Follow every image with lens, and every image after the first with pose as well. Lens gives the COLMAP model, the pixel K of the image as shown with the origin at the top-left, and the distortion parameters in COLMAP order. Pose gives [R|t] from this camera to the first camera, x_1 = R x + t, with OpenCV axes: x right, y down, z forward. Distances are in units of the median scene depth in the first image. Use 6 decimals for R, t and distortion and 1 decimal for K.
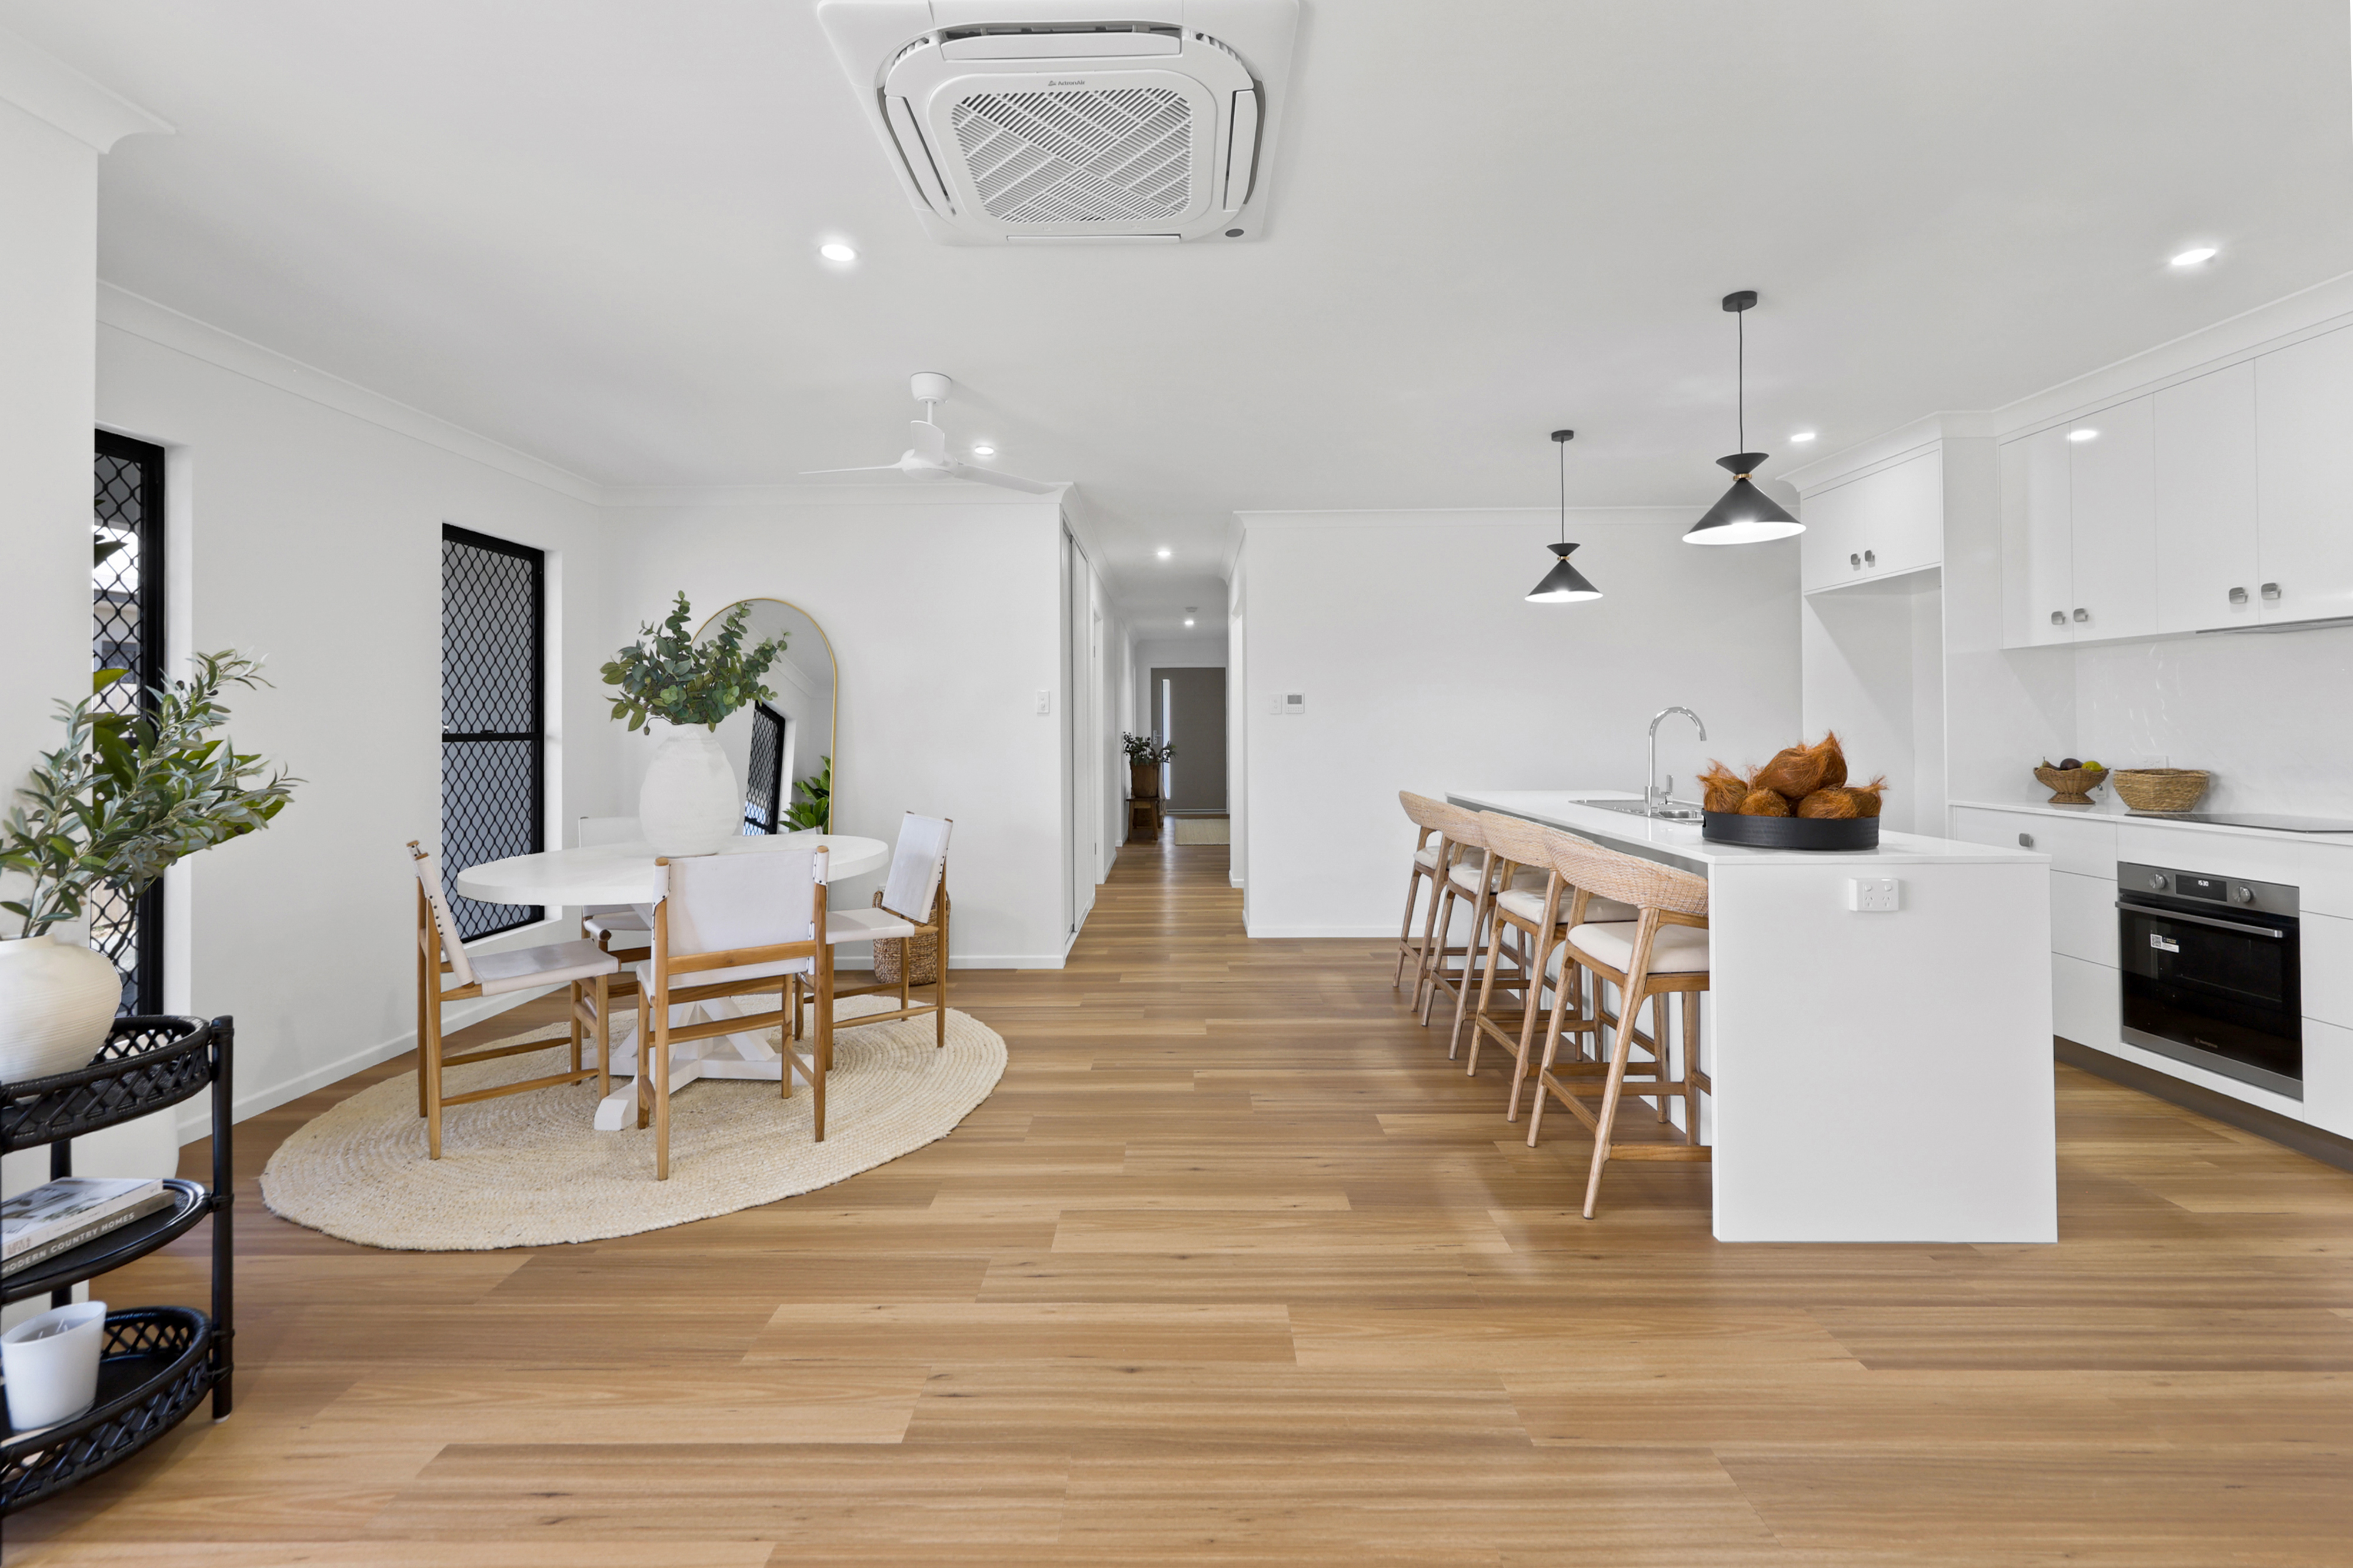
lens RADIAL K [[983.5, 0, 1148.3], [0, 983.5, 723.2], [0, 0, 1]] dist [0.001319, 0.000130]
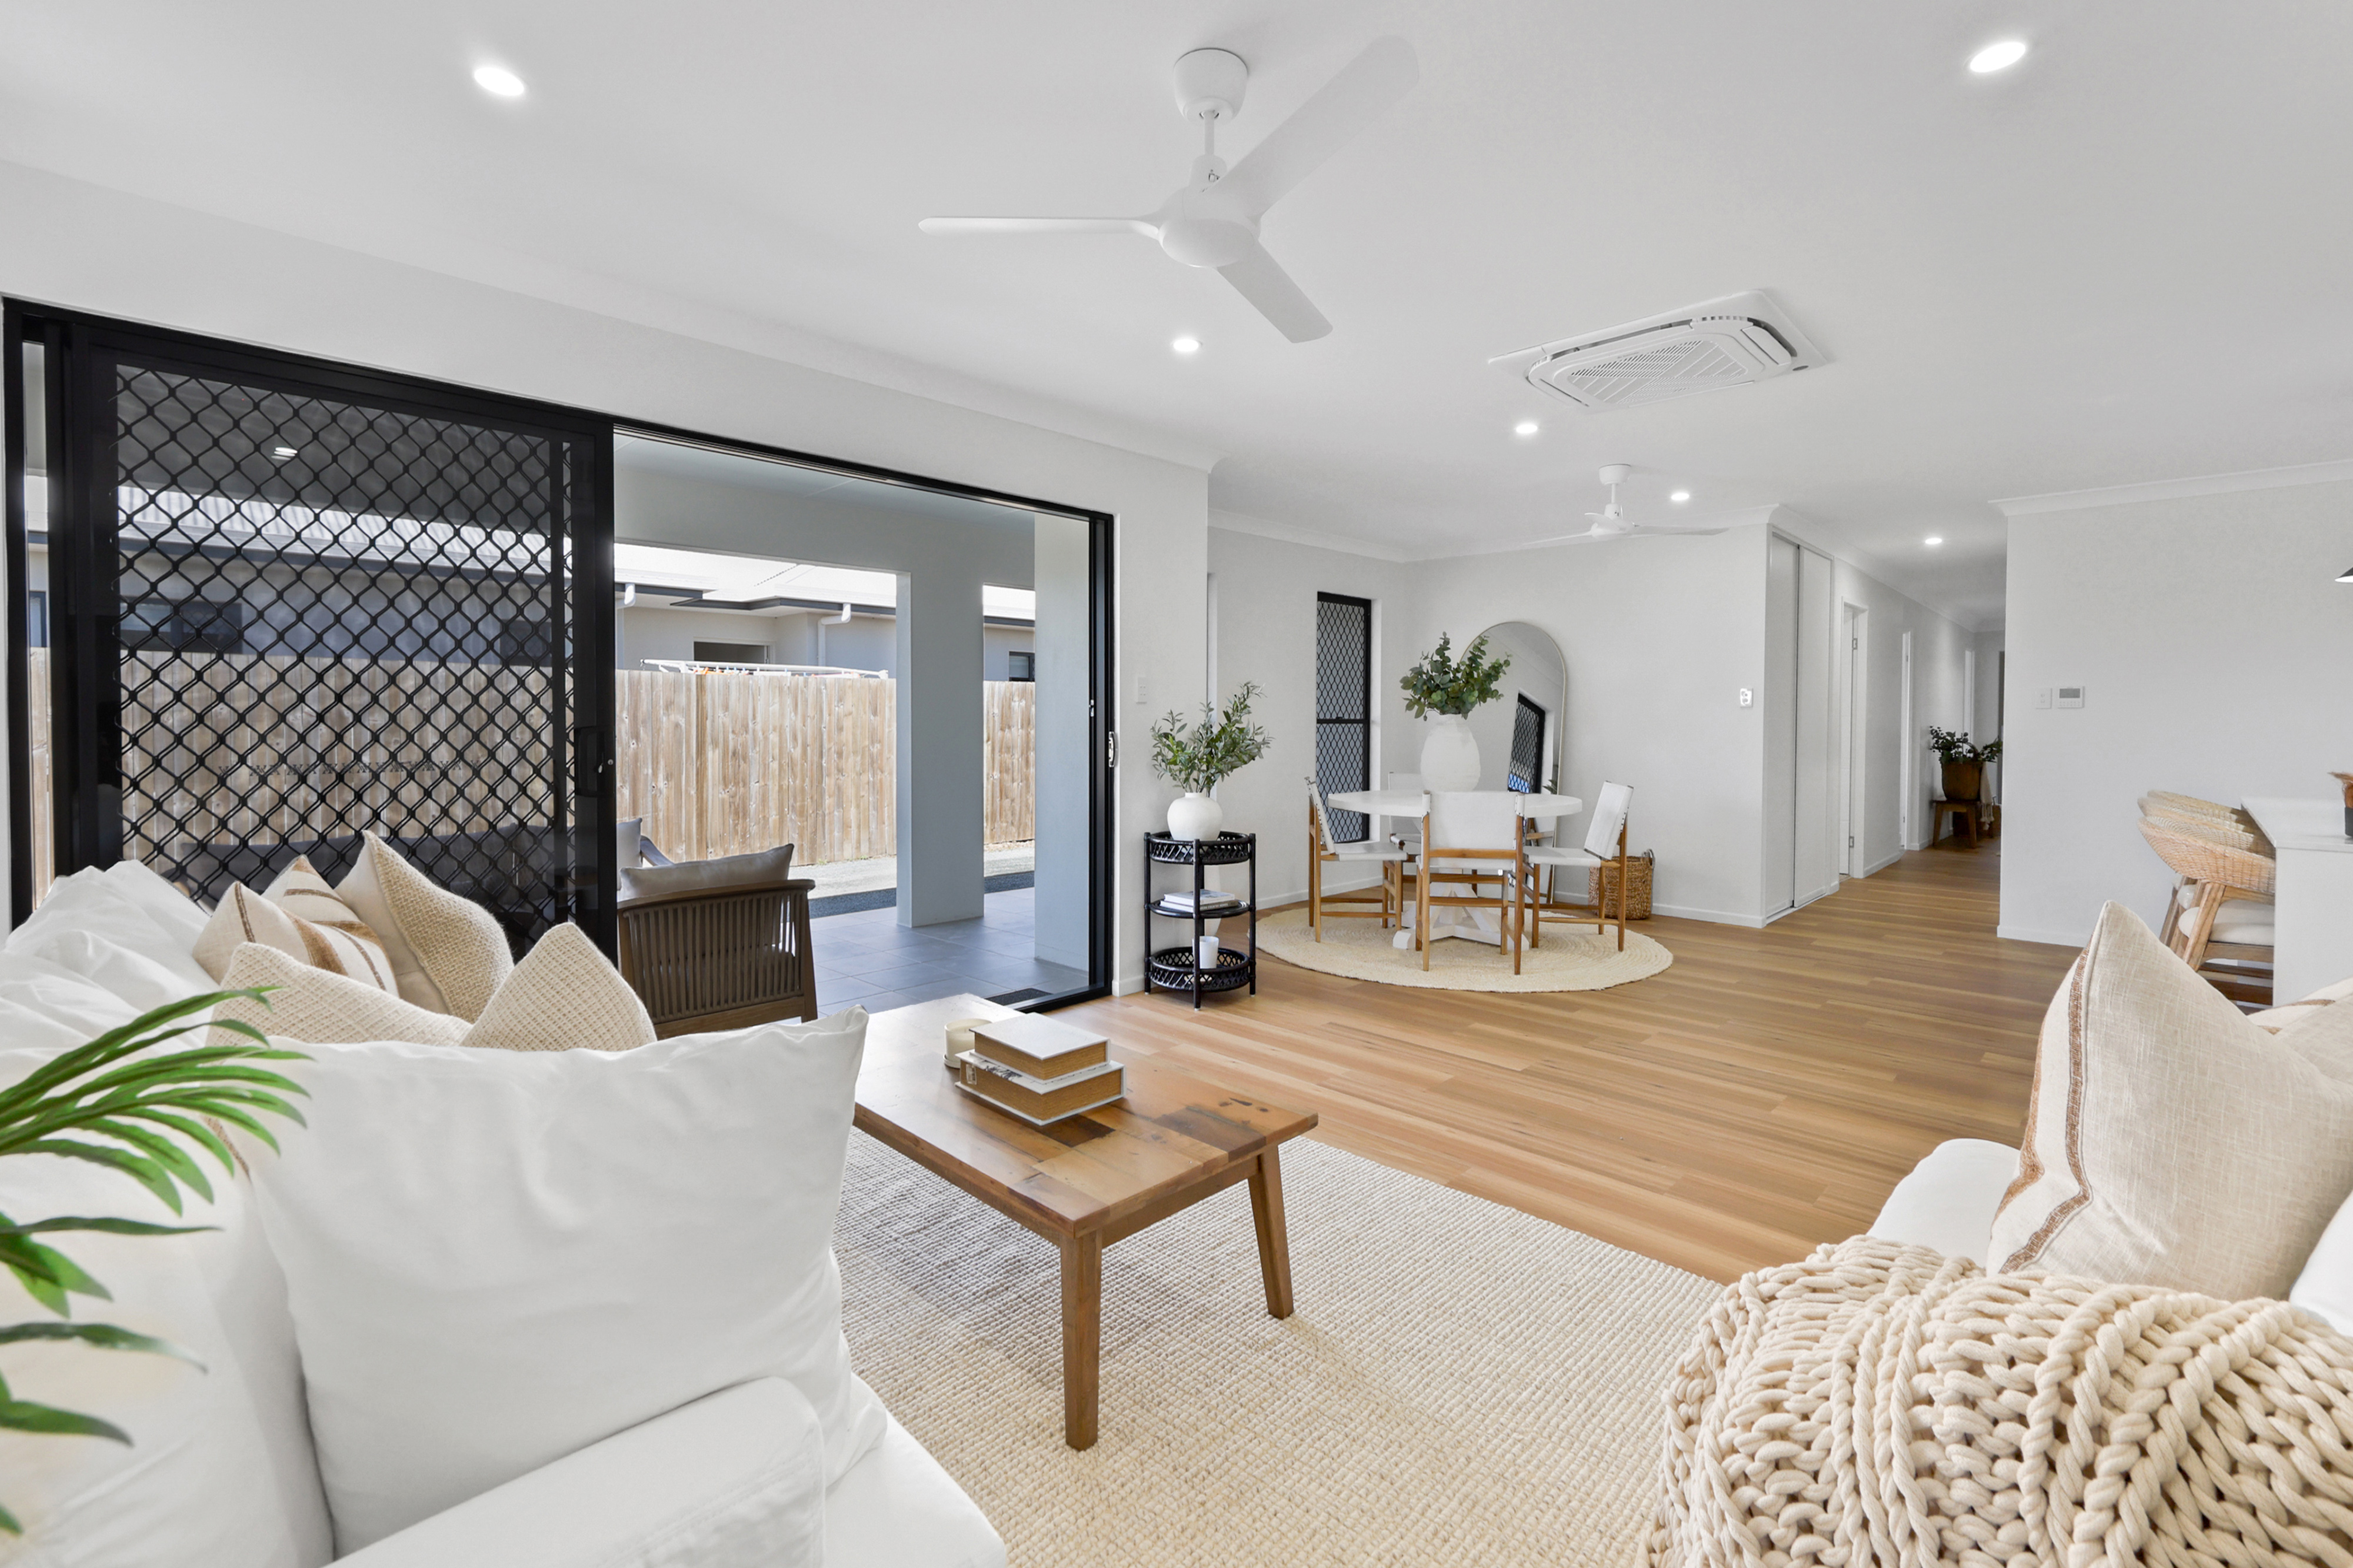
lens RADIAL K [[983.5, 0, 1148.3], [0, 983.5, 723.2], [0, 0, 1]] dist [0.001319, 0.000130]
pose [[0.715173, 0.013707, -0.698814, 0.296048], [-0.006366, 0.999894, 0.013097, -0.002447], [0.698919, -0.004918, 0.715184, -0.476262]]
